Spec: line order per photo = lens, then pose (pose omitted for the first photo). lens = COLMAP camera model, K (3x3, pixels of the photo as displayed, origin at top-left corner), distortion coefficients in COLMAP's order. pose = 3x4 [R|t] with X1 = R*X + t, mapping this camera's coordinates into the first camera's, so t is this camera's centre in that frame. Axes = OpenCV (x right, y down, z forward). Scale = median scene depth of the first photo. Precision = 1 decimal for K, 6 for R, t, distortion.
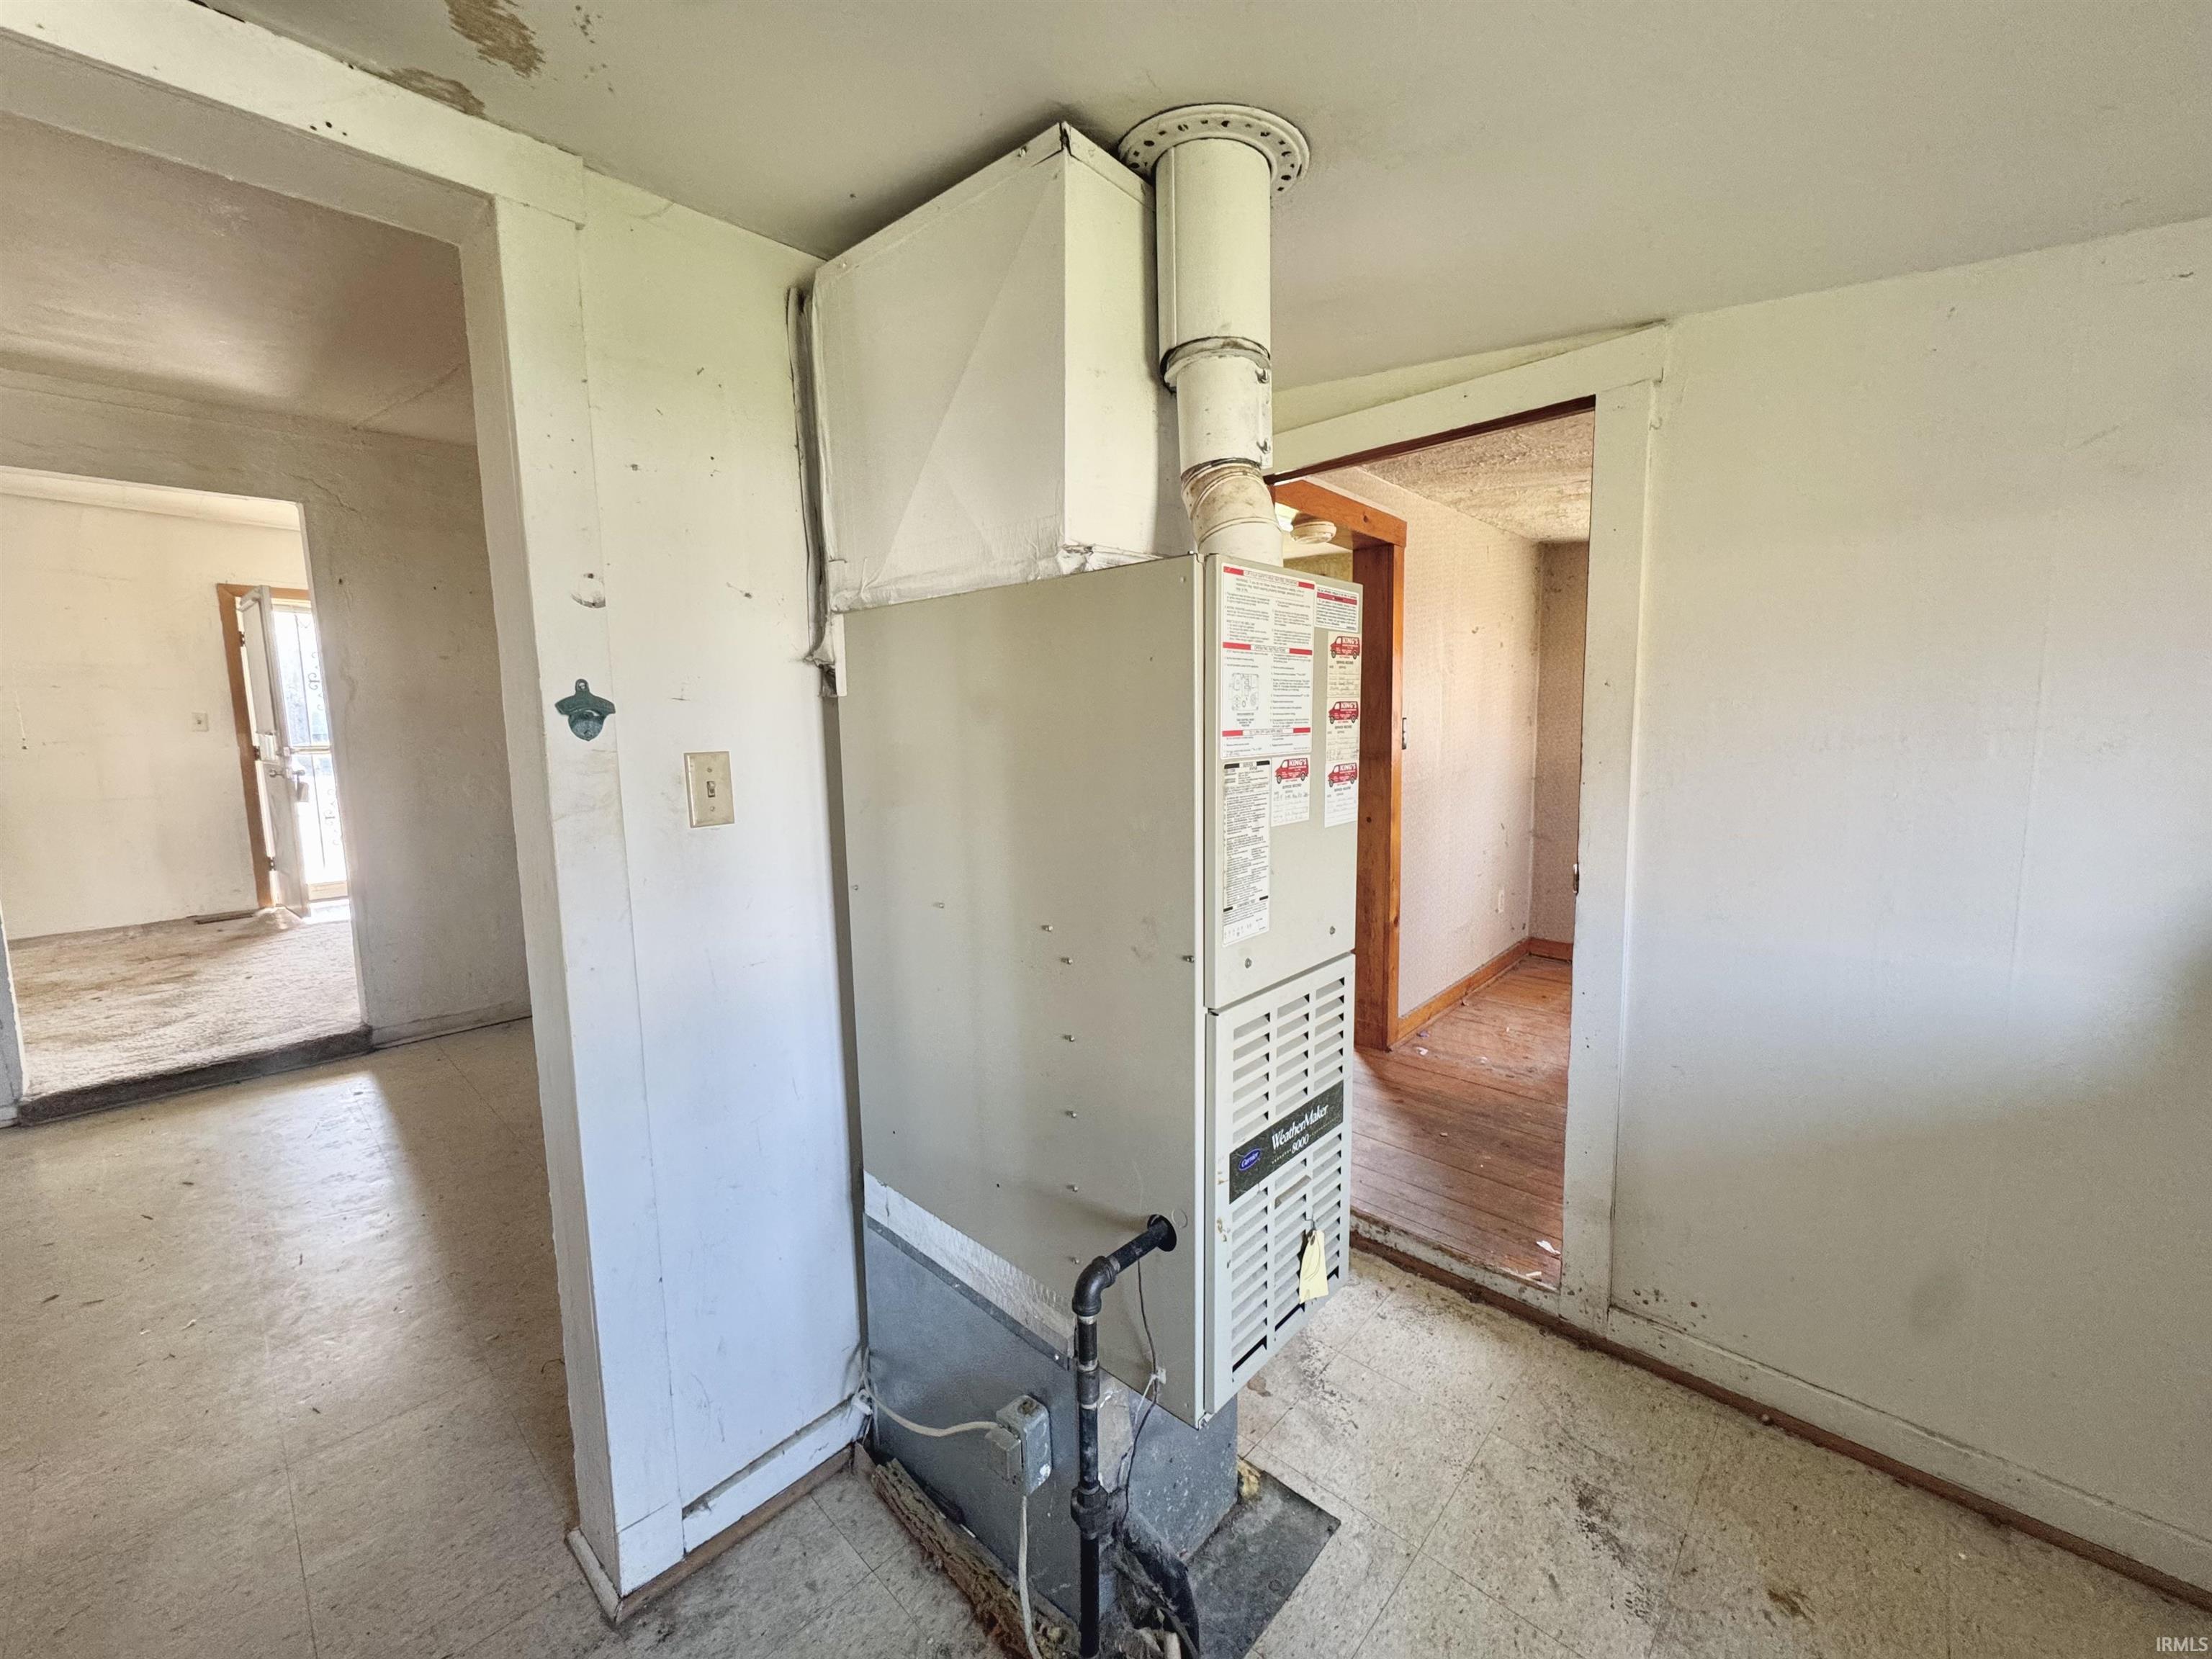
lens RADIAL K [[886.7, 0, 1101.5], [0, 886.7, 832.4], [0, 0, 1]] dist [-0.003909, 0.000627]
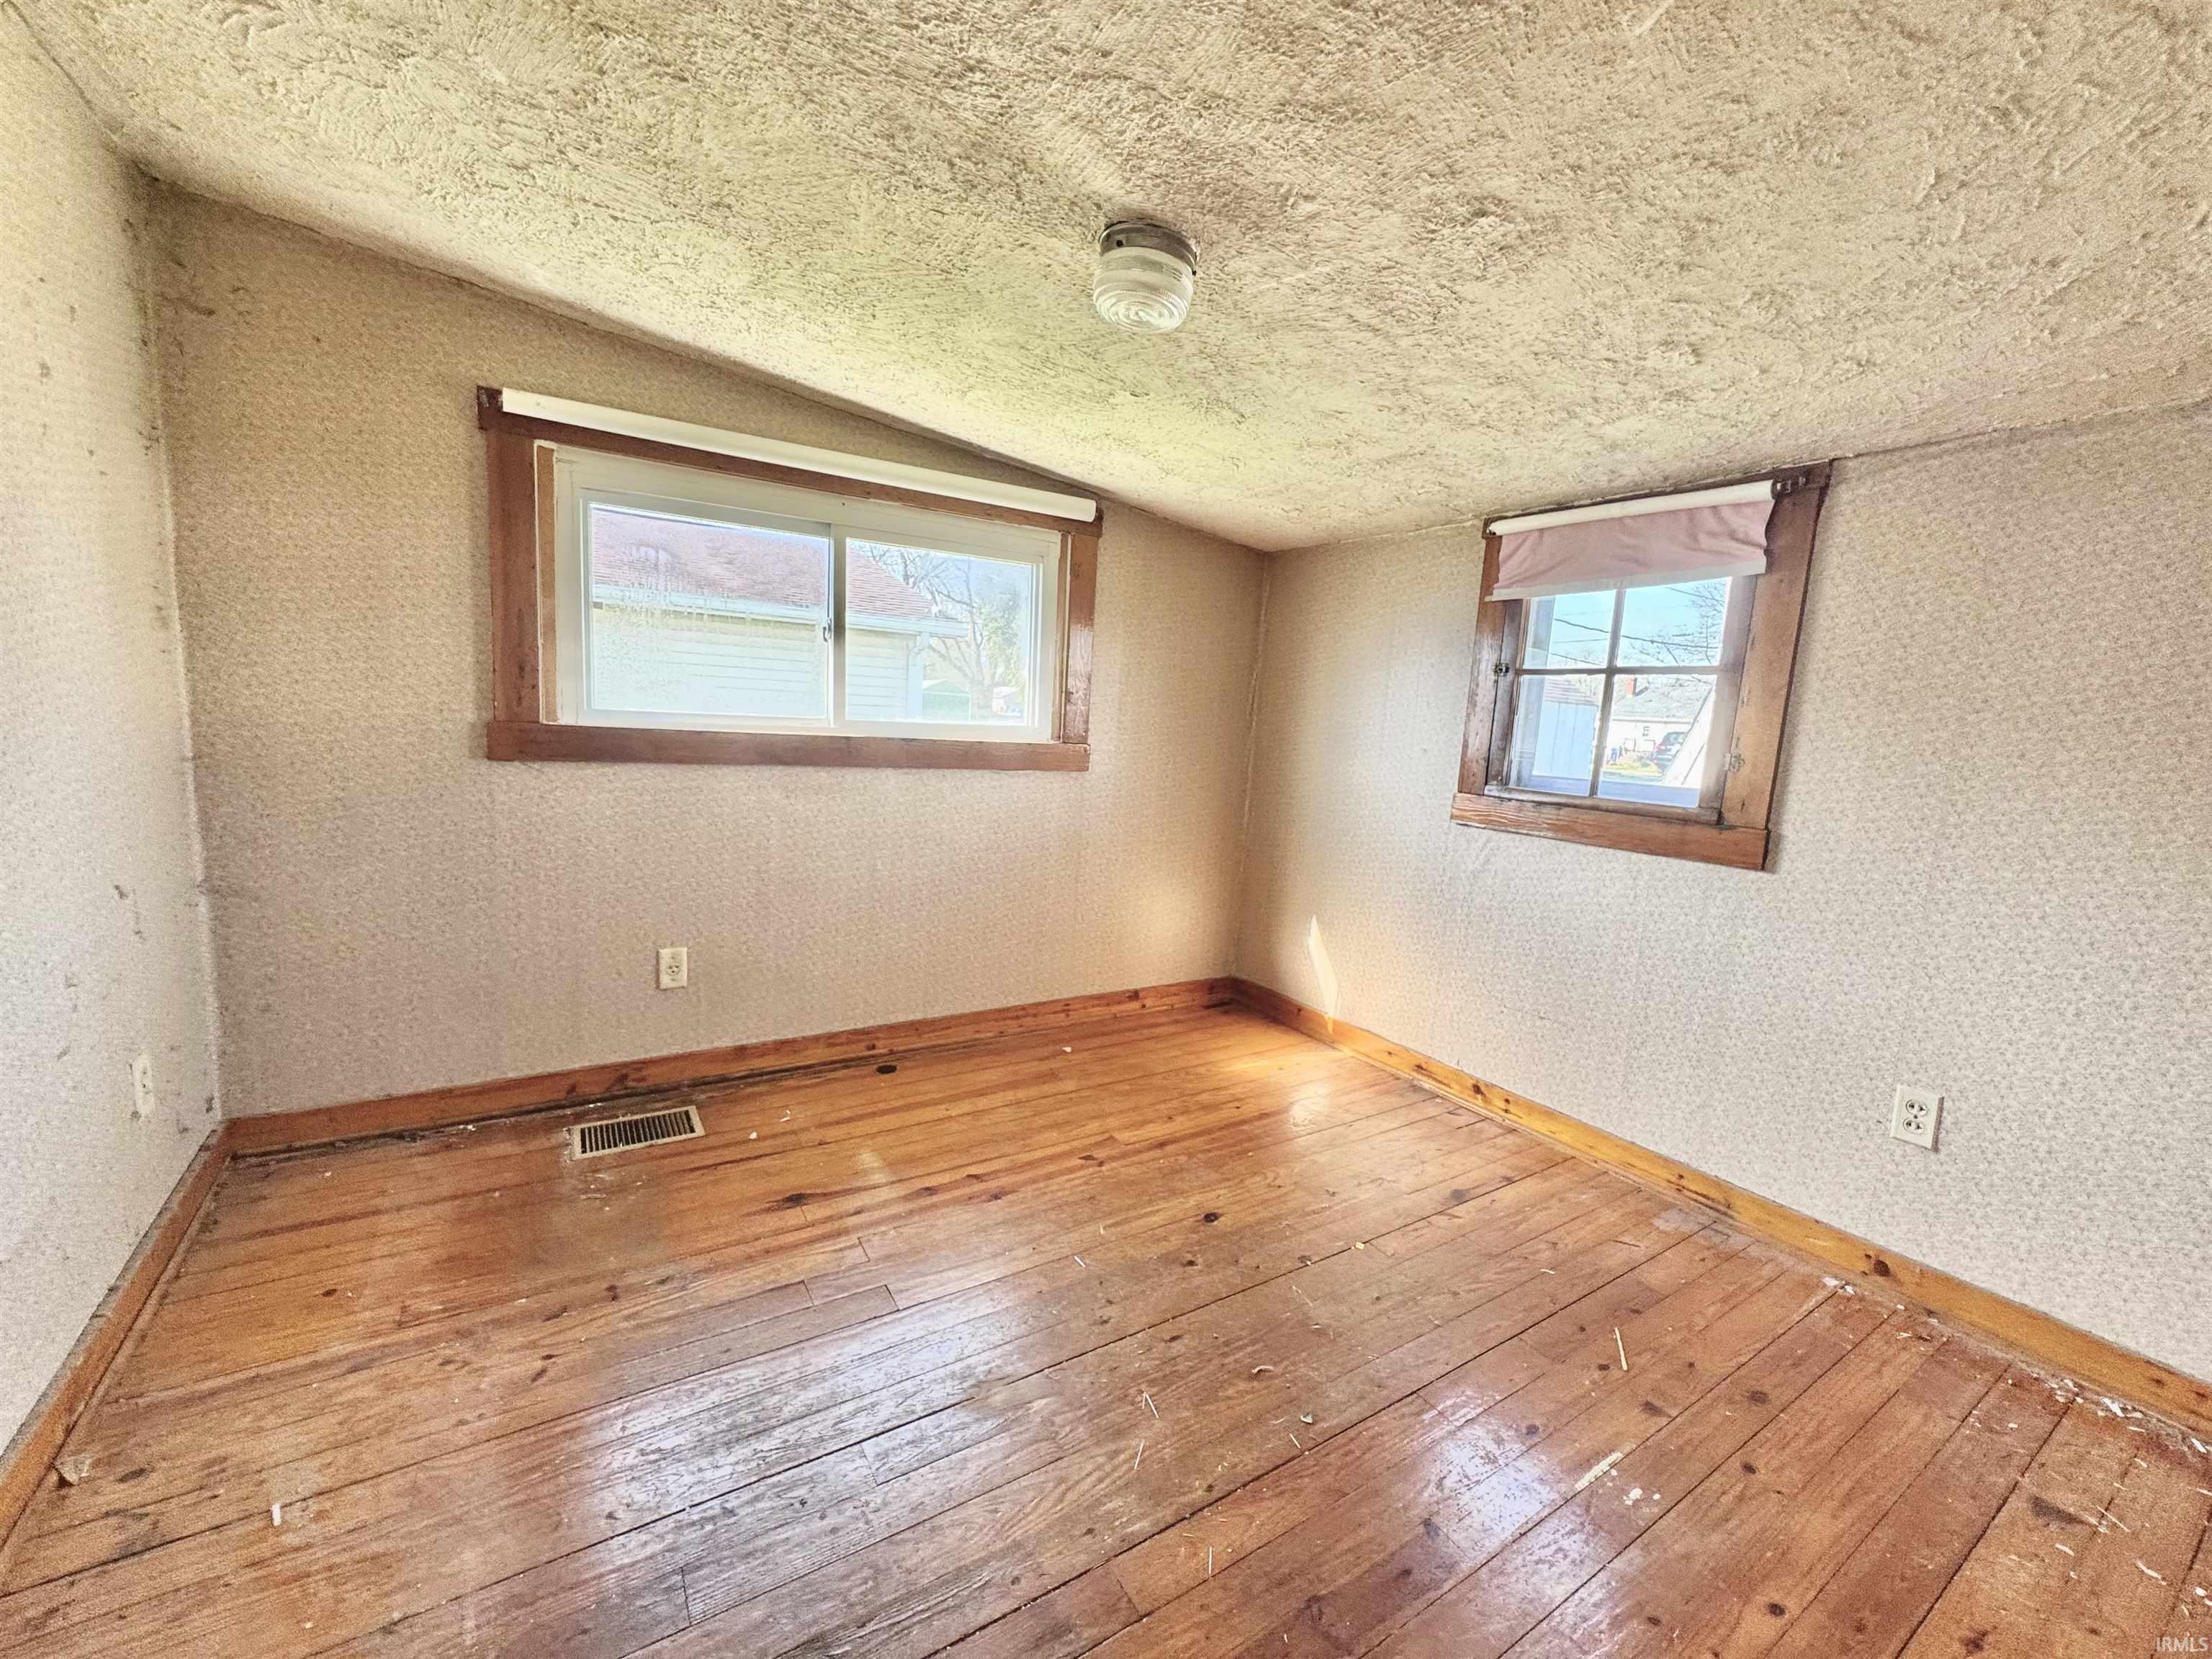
lens RADIAL K [[886.7, 0, 1109.9], [0, 886.7, 830.0], [0, 0, 1]] dist [-0.003909, 0.000627]
pose [[0.247569, -0.092421, 0.964452, 0.624136], [0.067022, 0.994689, 0.078114, -0.103877], [-0.966549, 0.045301, 0.252449, 1.570584]]
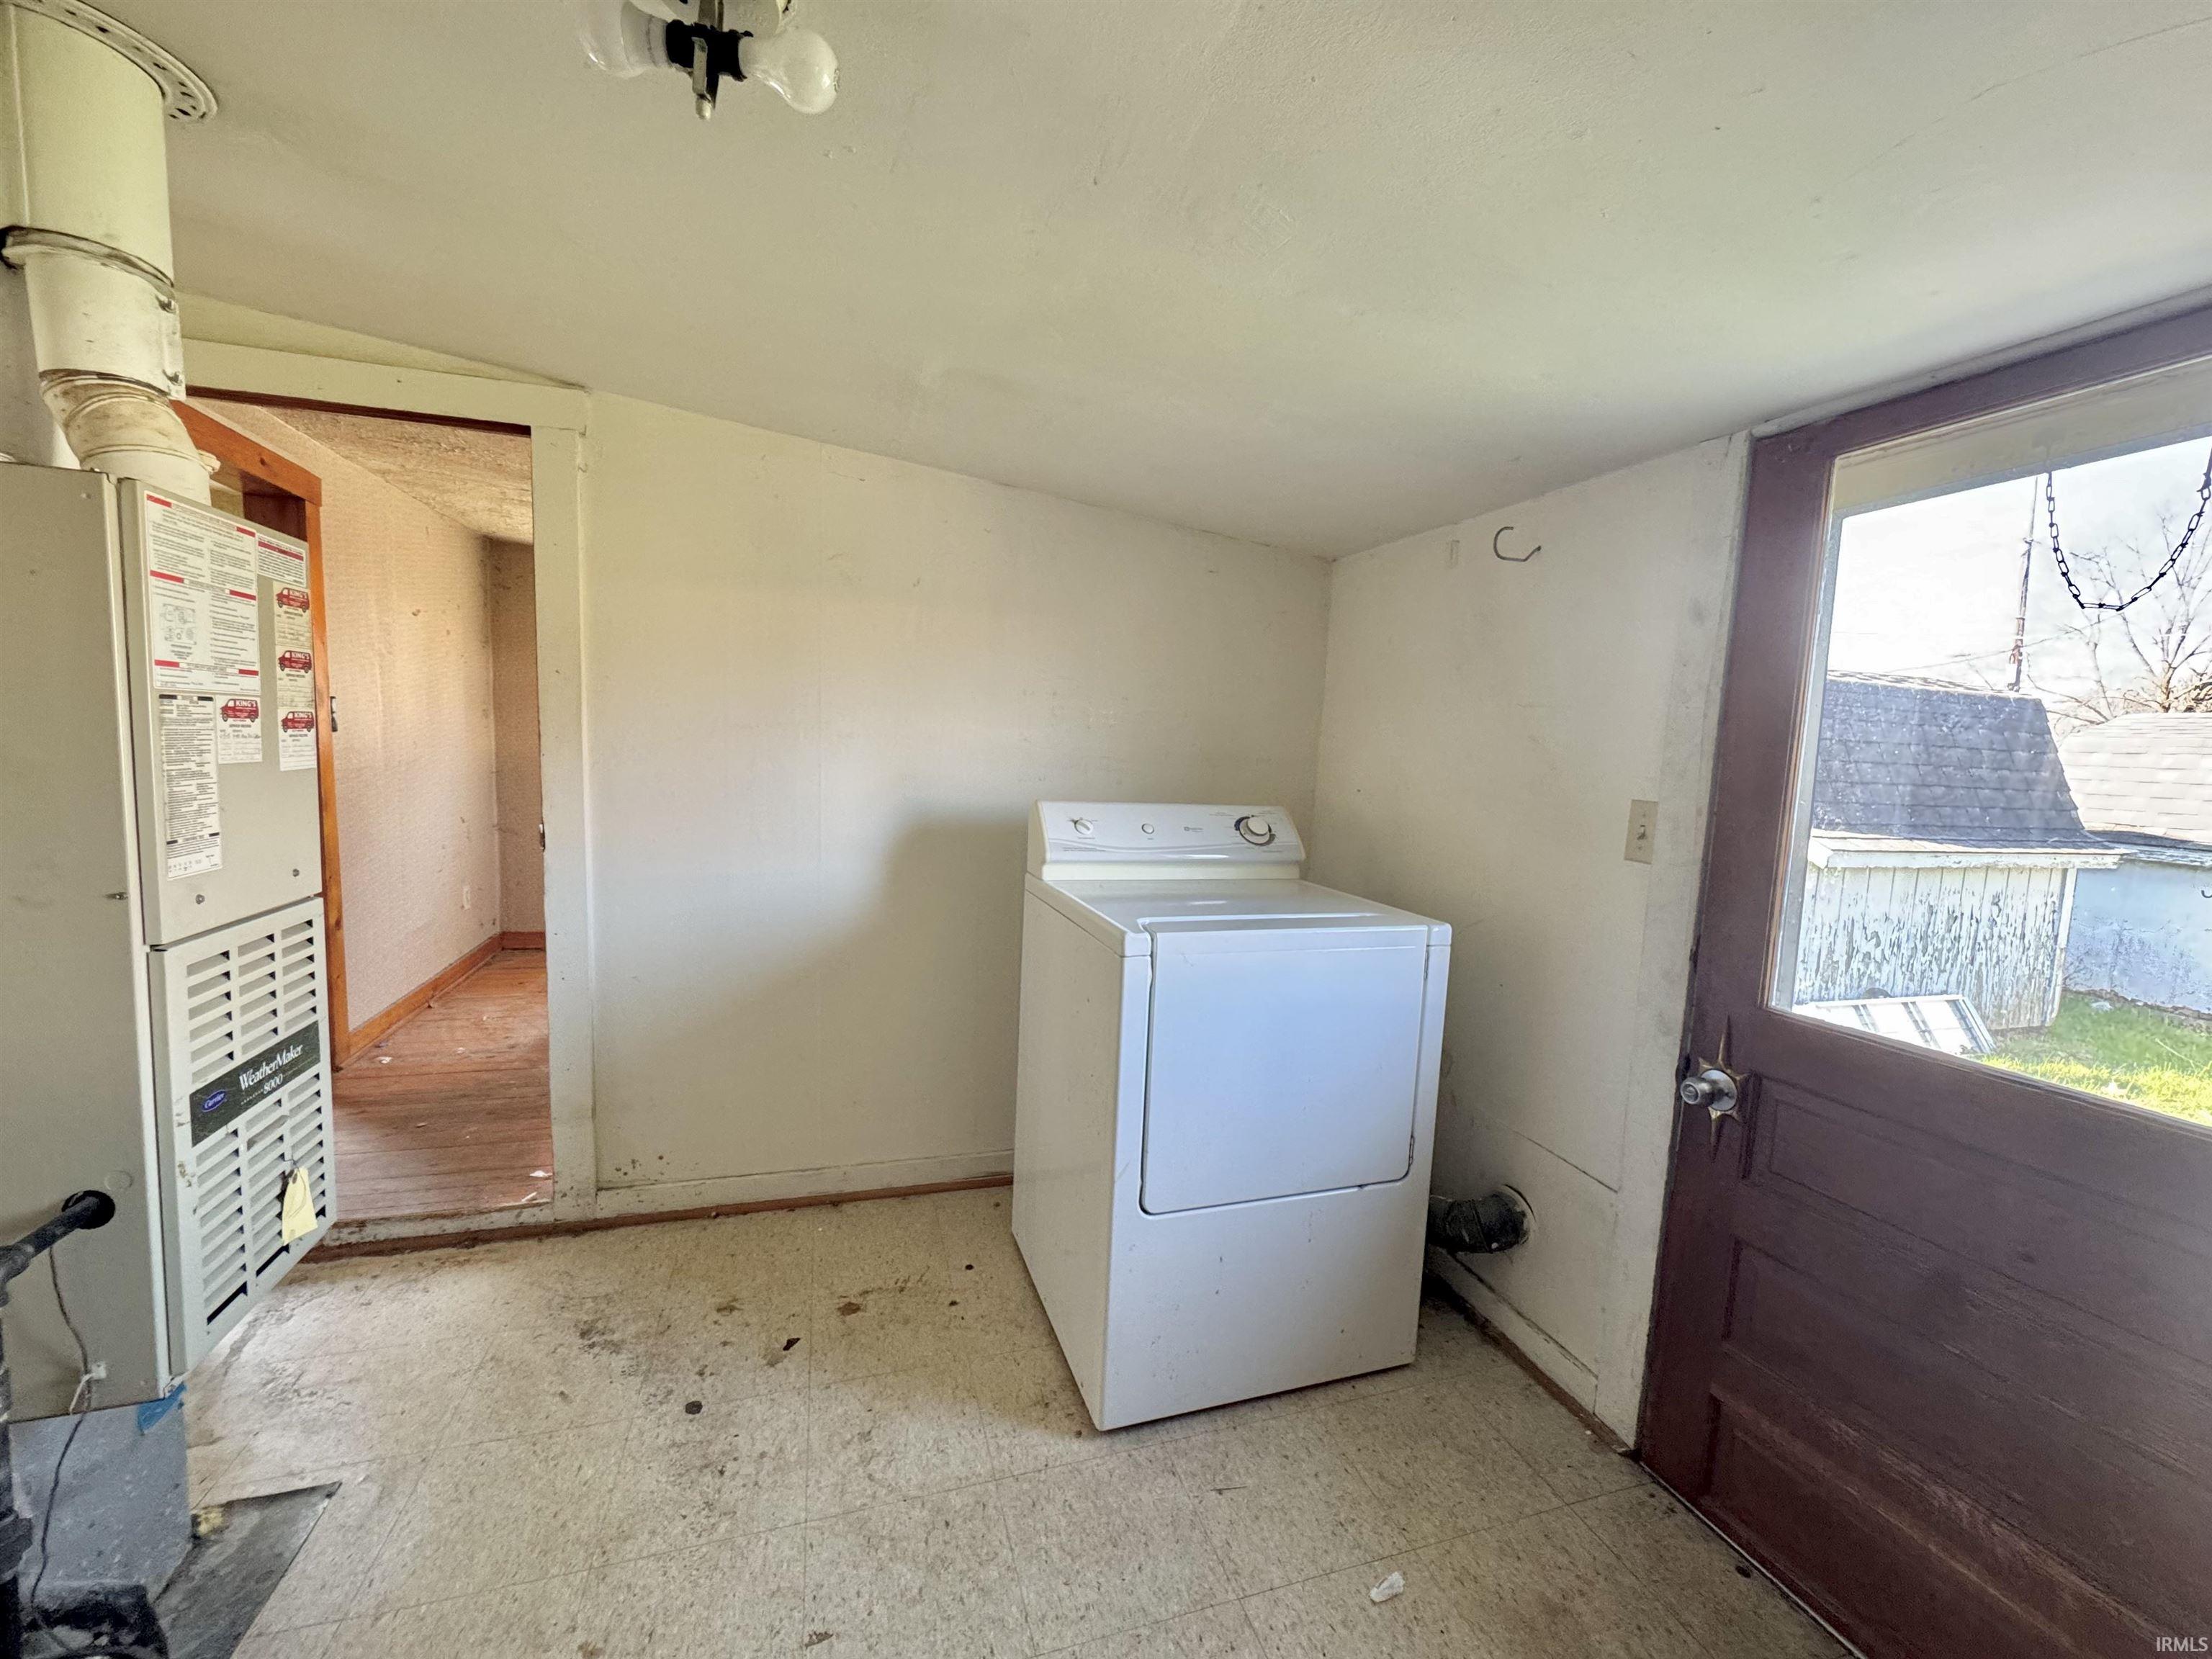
lens RADIAL K [[886.7, 0, 1109.7], [0, 886.7, 830.6], [0, 0, 1]] dist [-0.003909, 0.000627]
pose [[0.487185, -0.046126, 0.872080, -0.152899], [0.058790, 0.998071, 0.019947, 0.085624], [-0.871318, 0.041552, 0.488957, -0.291707]]
